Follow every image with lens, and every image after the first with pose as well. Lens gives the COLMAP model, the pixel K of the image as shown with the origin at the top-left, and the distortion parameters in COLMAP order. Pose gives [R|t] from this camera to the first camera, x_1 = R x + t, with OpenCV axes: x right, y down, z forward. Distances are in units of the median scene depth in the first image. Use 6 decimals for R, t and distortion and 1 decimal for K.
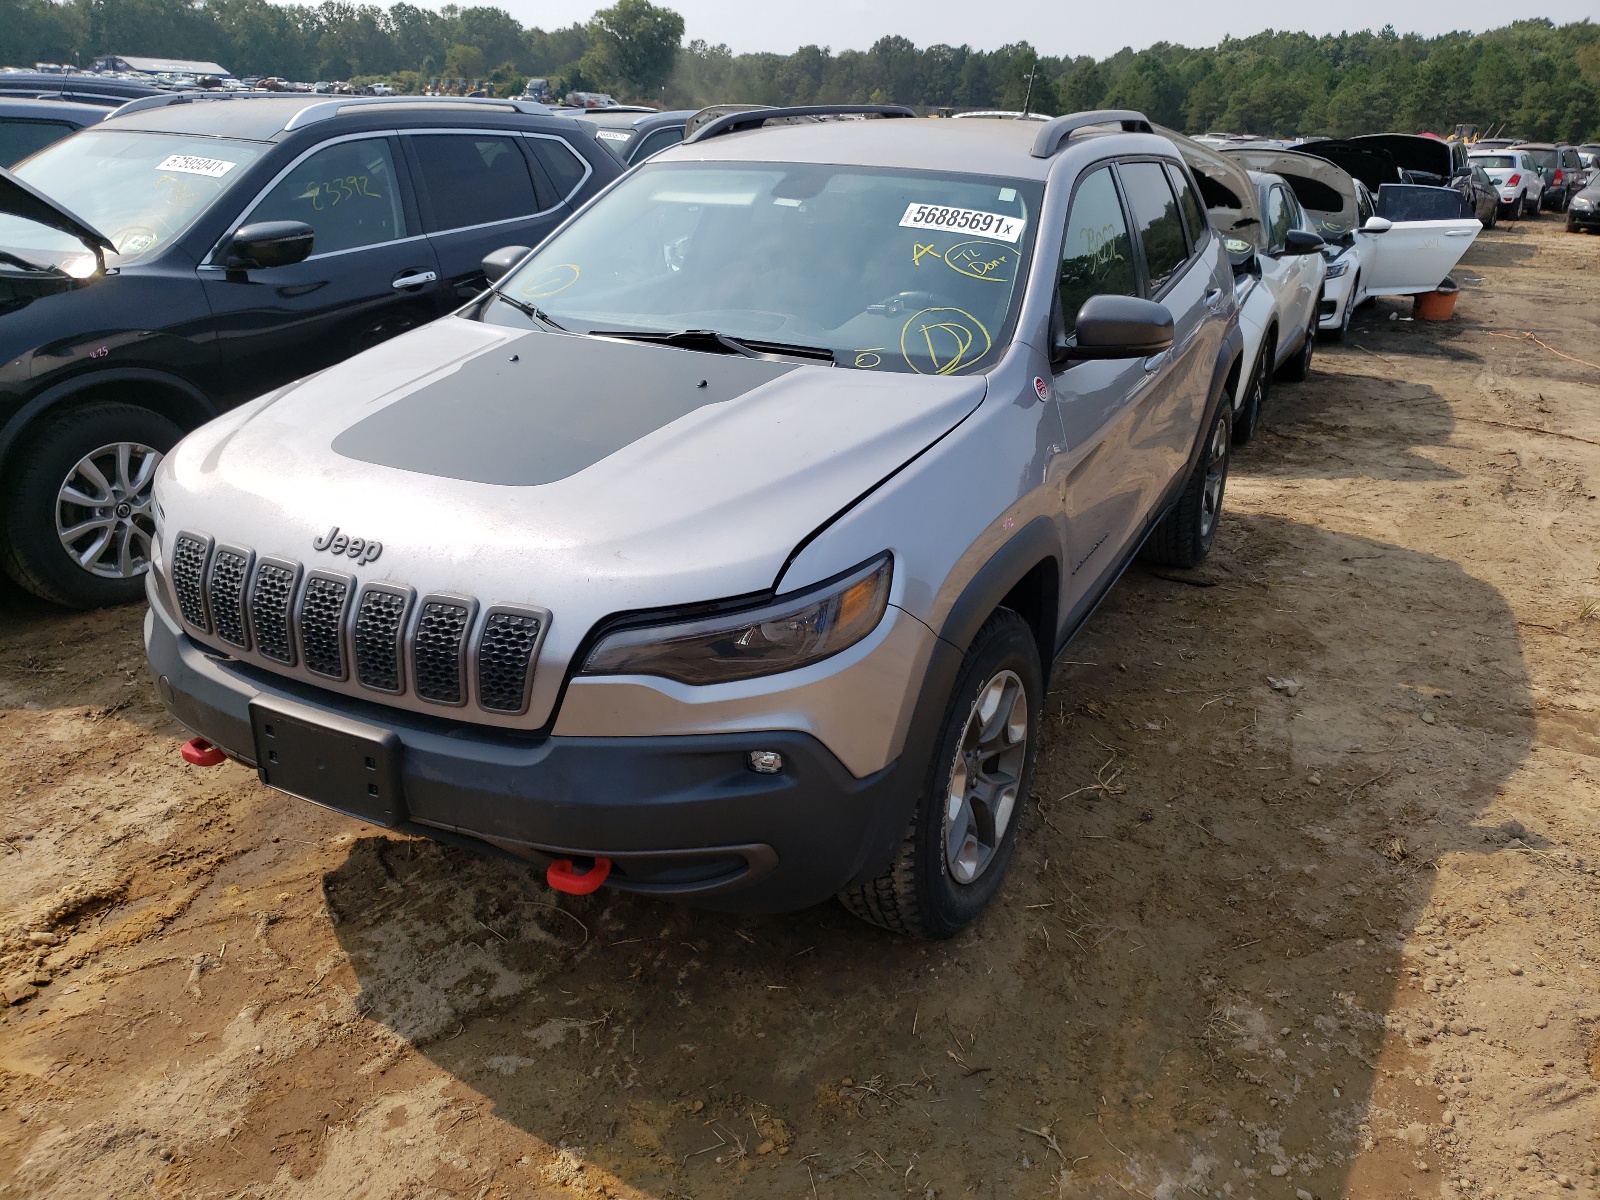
lens RADIAL K [[1227.3, 0, 816.6], [0, 1227.3, 600.4], [0, 0, 1]] dist [-0.004900, 0.007501]
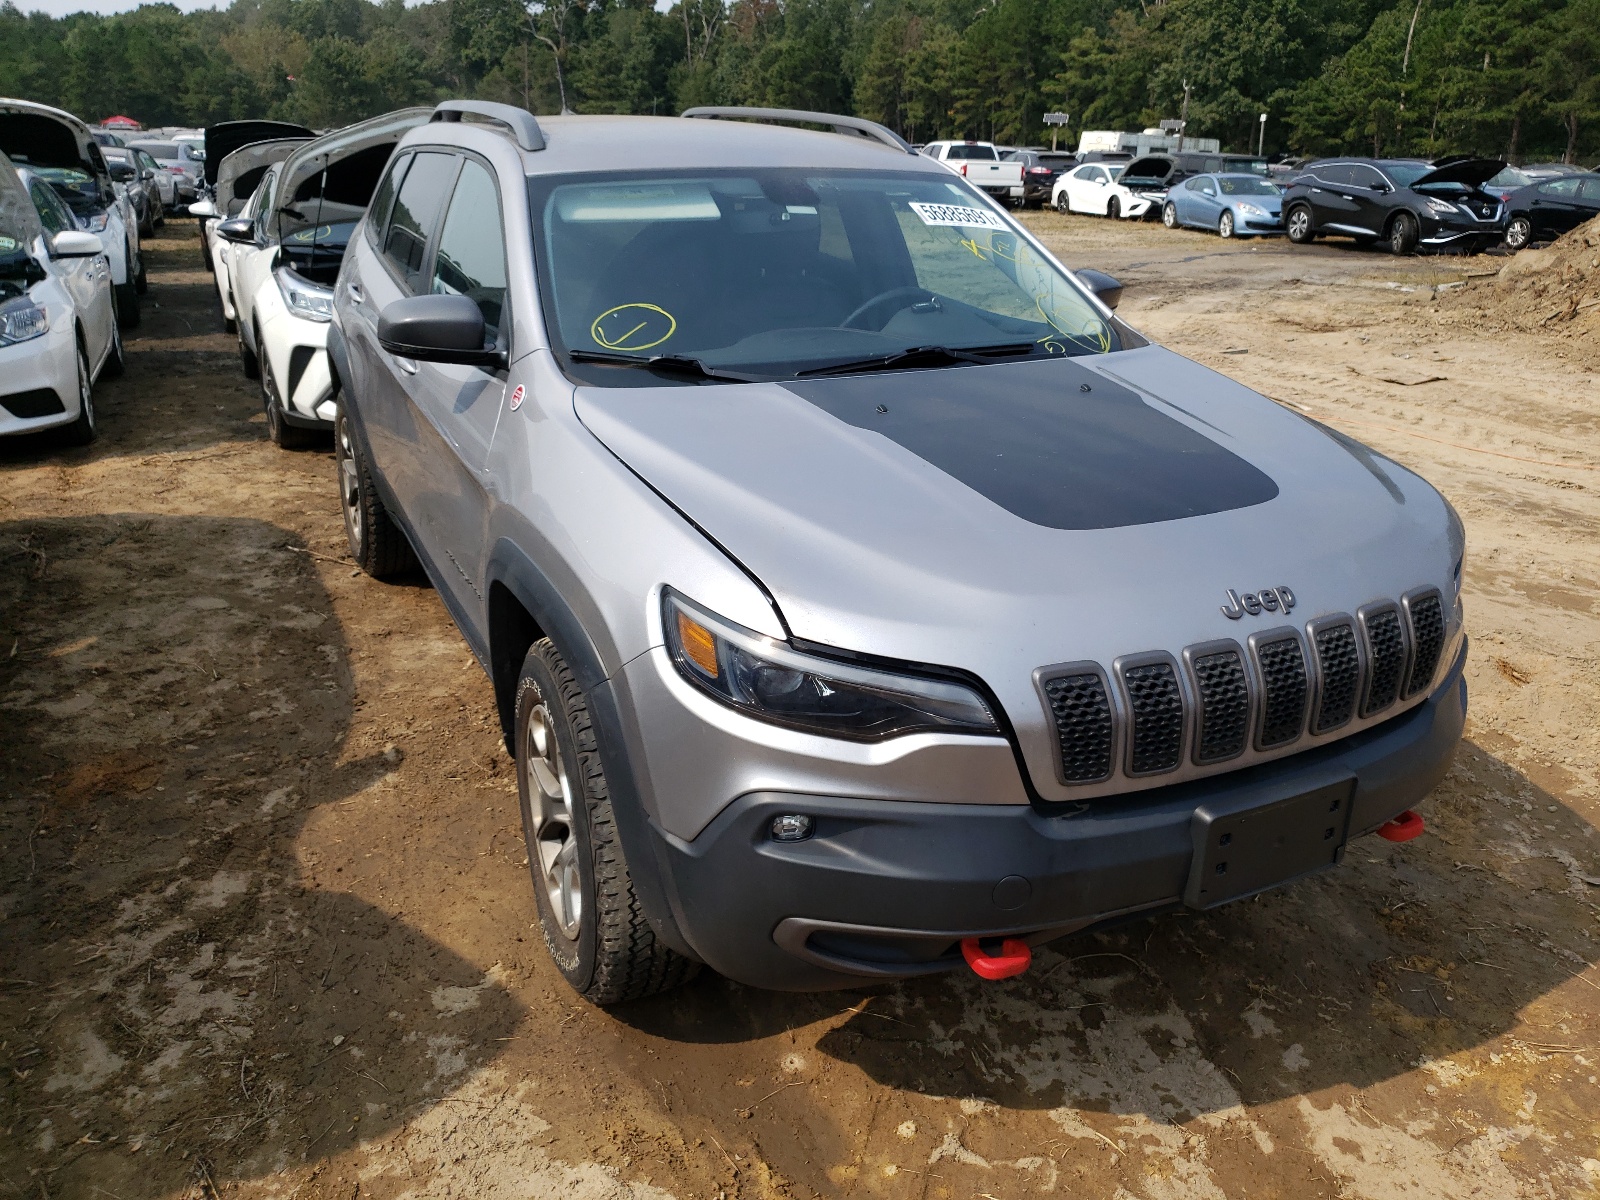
lens RADIAL K [[1227.3, 0, 816.6], [0, 1227.3, 600.4], [0, 0, 1]] dist [-0.004900, 0.007501]
pose [[0.590603, -0.299097, 0.749486, -1.116439], [0.290849, 0.945248, 0.148027, -0.243989], [-0.752725, 0.130562, 0.645259, 0.584185]]
